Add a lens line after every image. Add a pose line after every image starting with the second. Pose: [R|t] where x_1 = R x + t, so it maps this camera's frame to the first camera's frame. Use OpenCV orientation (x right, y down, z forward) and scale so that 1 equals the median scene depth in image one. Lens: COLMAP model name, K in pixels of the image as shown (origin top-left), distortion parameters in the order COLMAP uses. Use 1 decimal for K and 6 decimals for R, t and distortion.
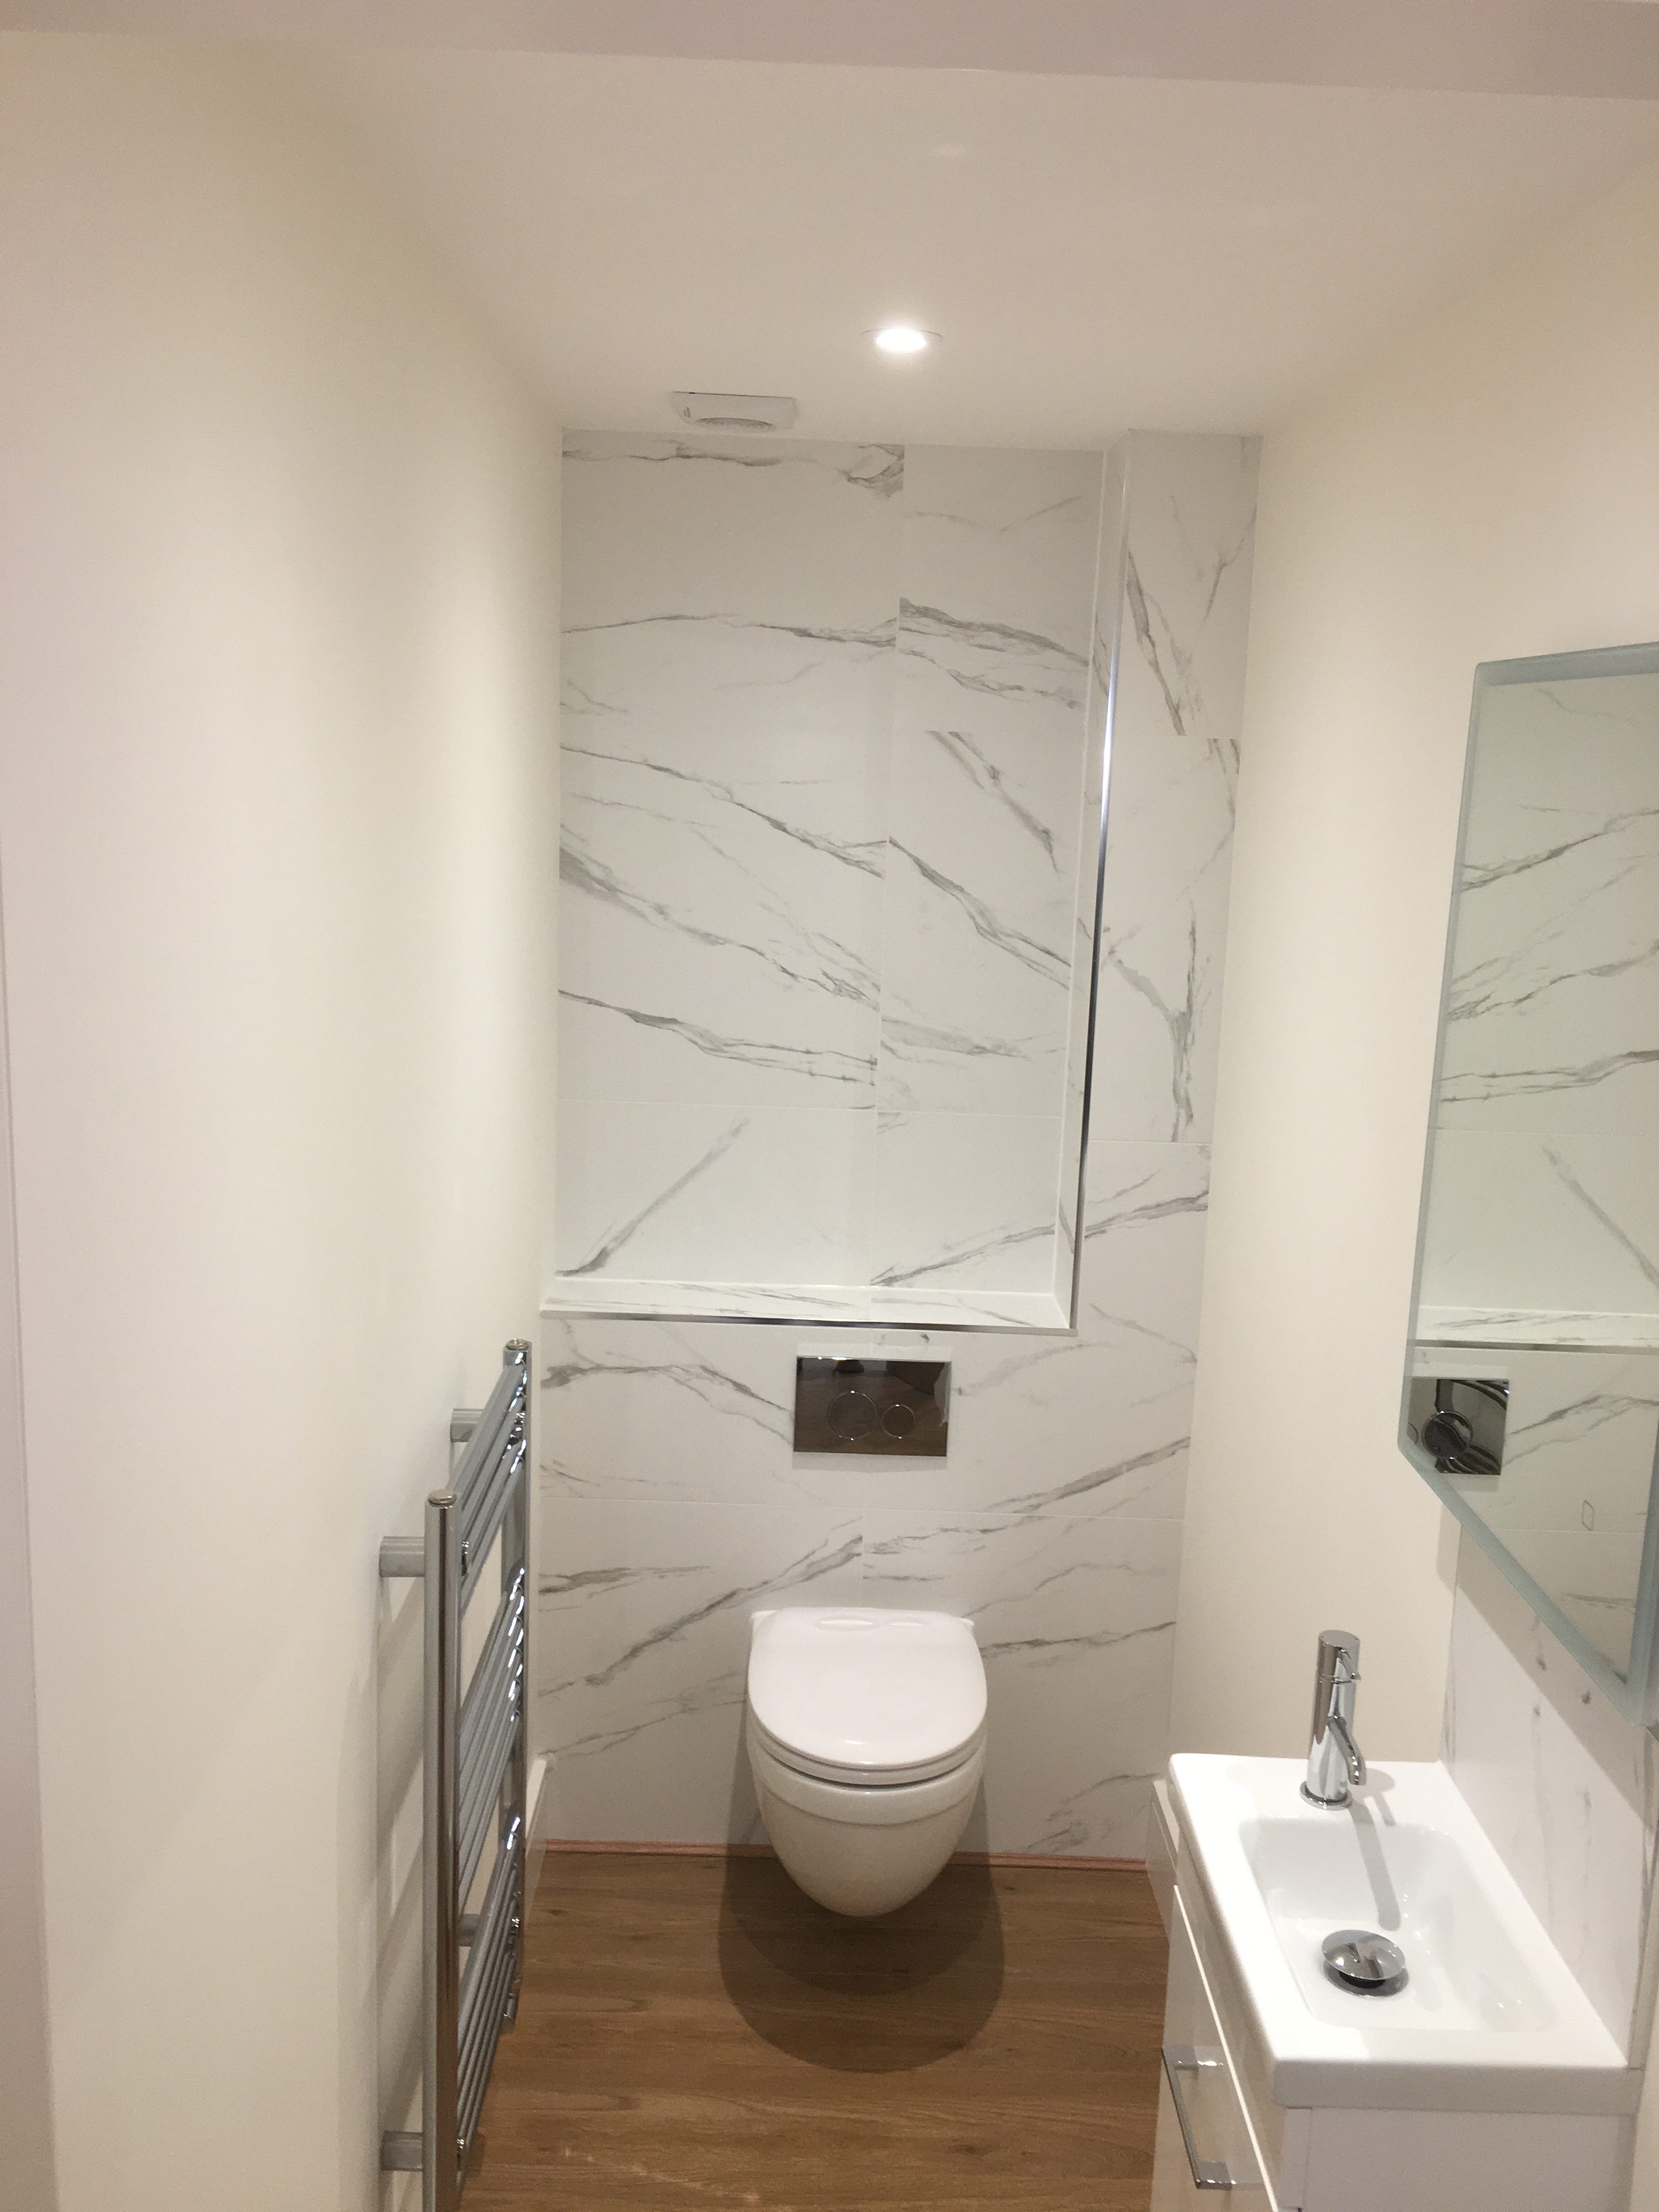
lens RADIAL K [[1863.5, 0, 829.1], [0, 1863.5, 1103.6], [0, 0, 1]] dist [0.035946, -0.051195]
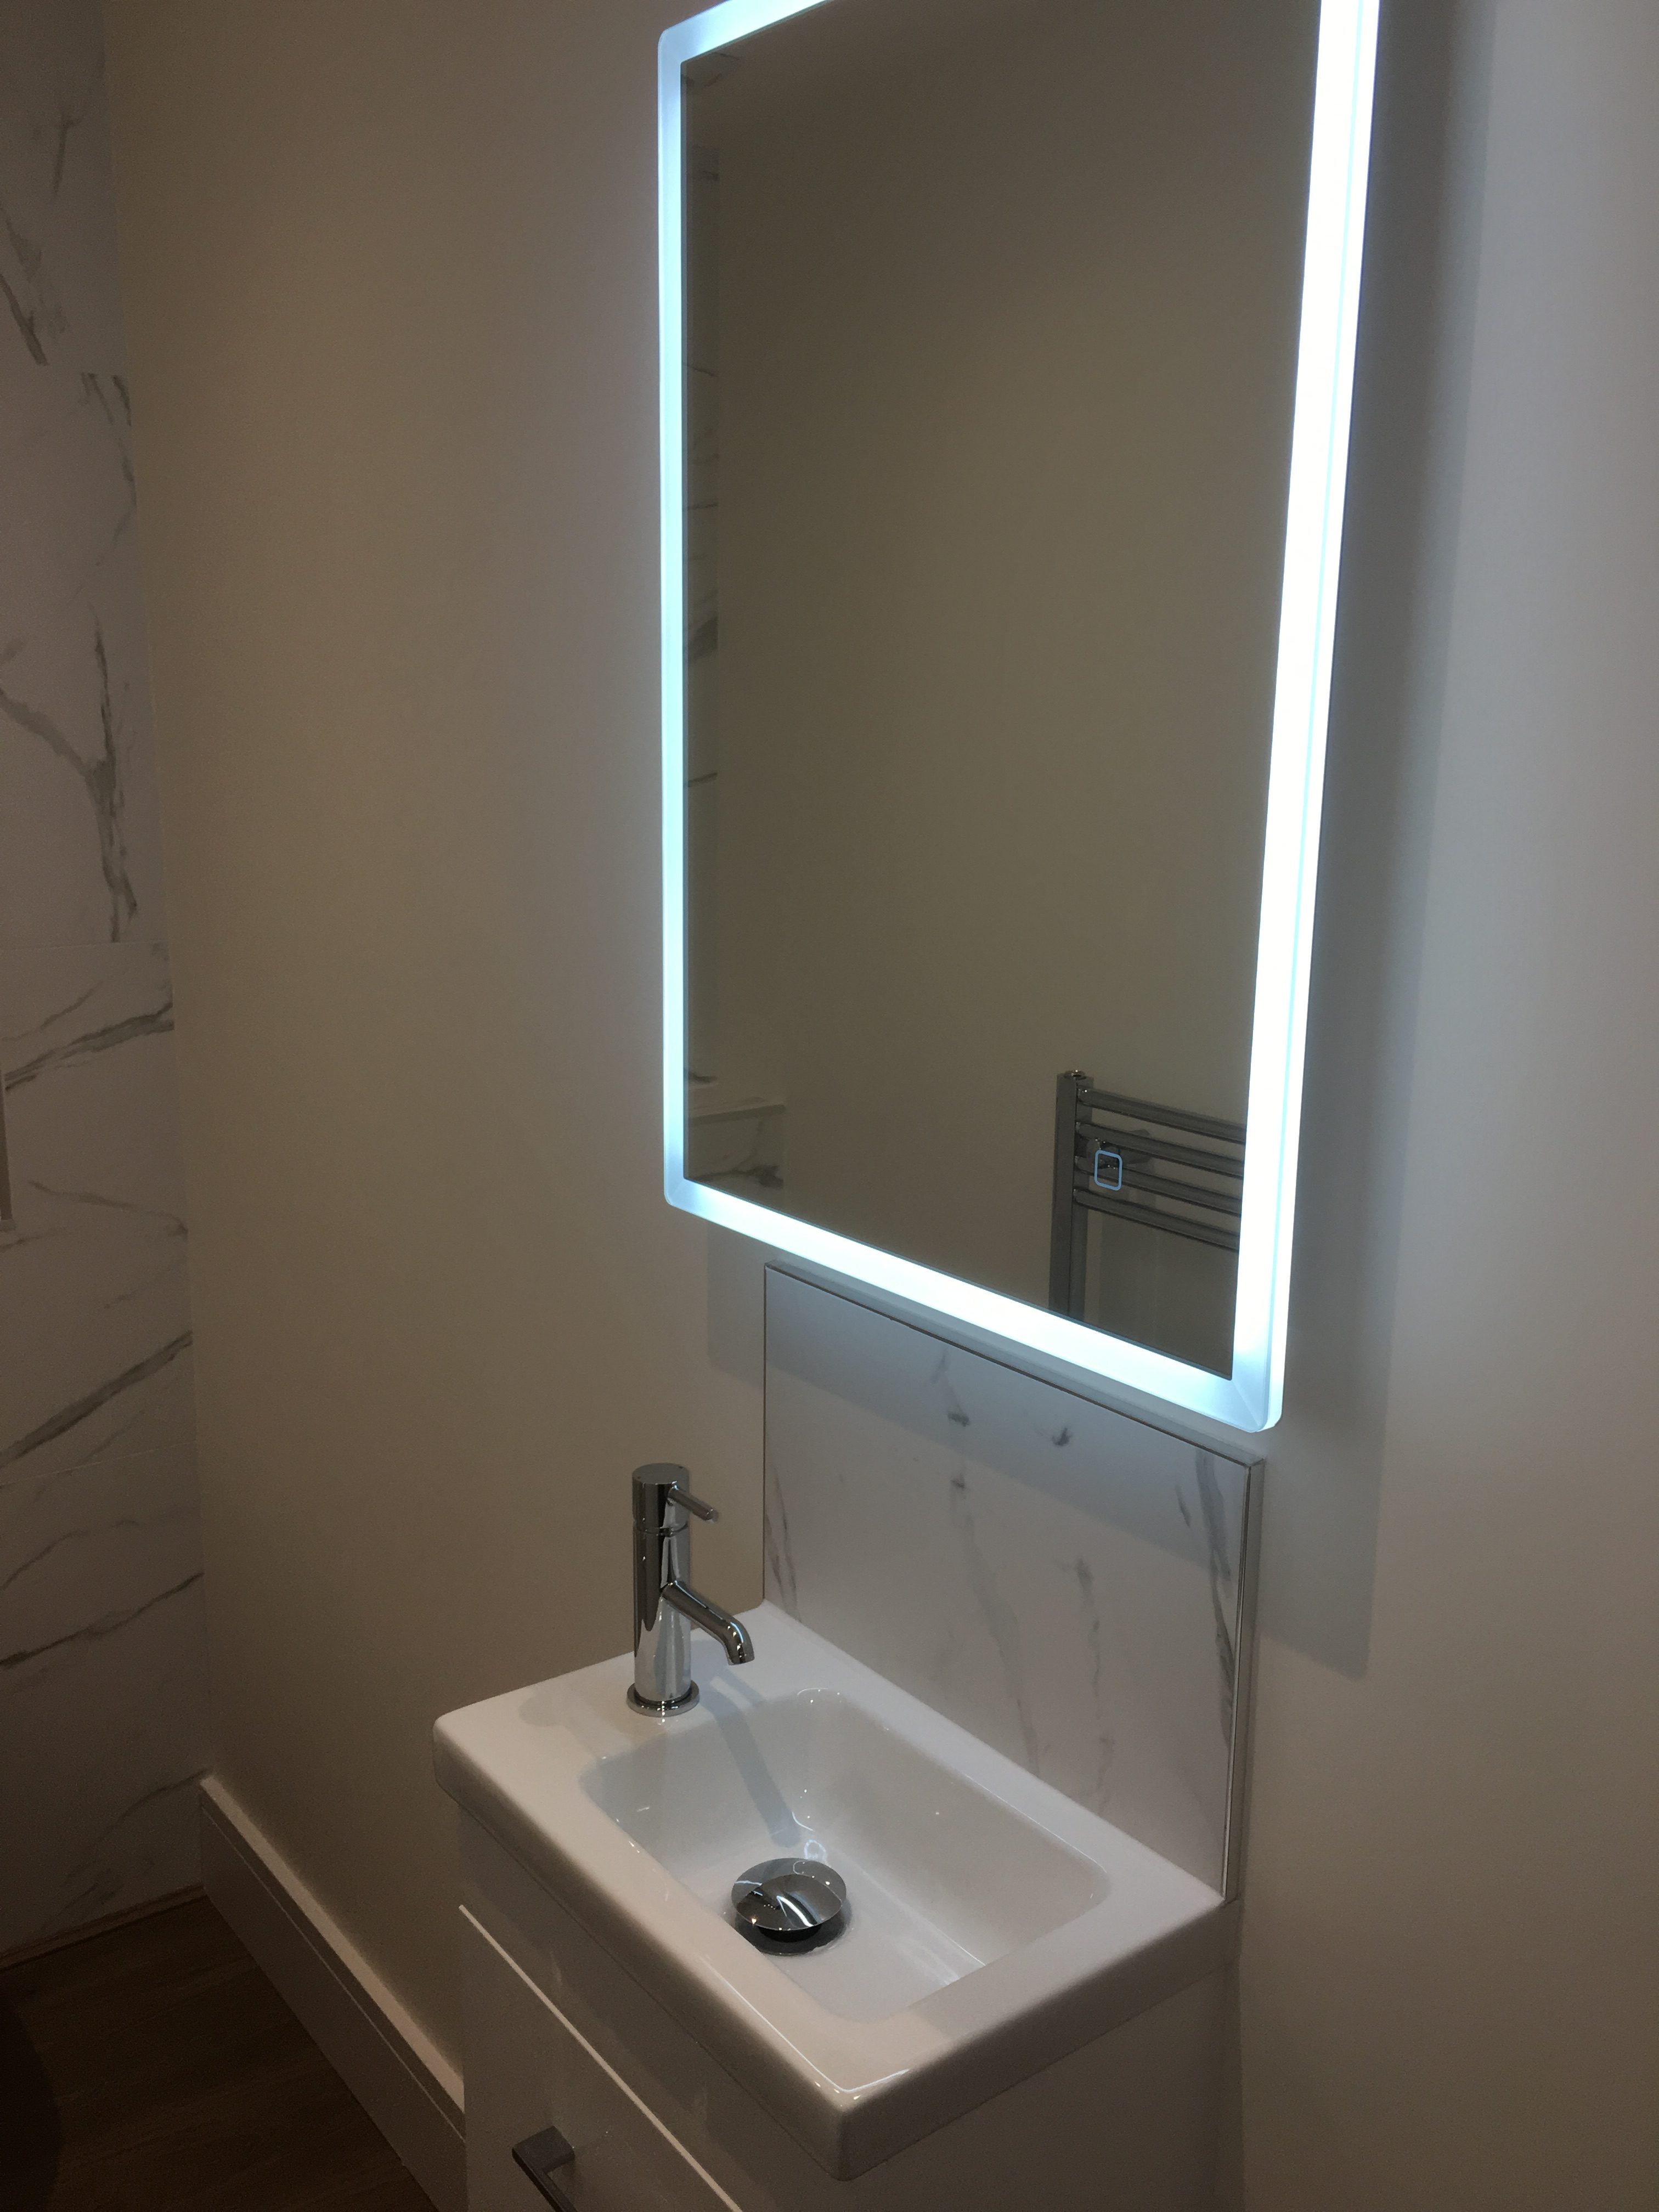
lens RADIAL K [[1863.5, 0, 832.8], [0, 1863.5, 1117.7], [0, 0, 1]] dist [0.035946, -0.051195]
pose [[0.799282, -0.151218, 0.581619, -0.029701], [0.126780, 0.988471, 0.082771, 0.064413], [-0.587430, 0.007580, 0.809239, 0.235265]]
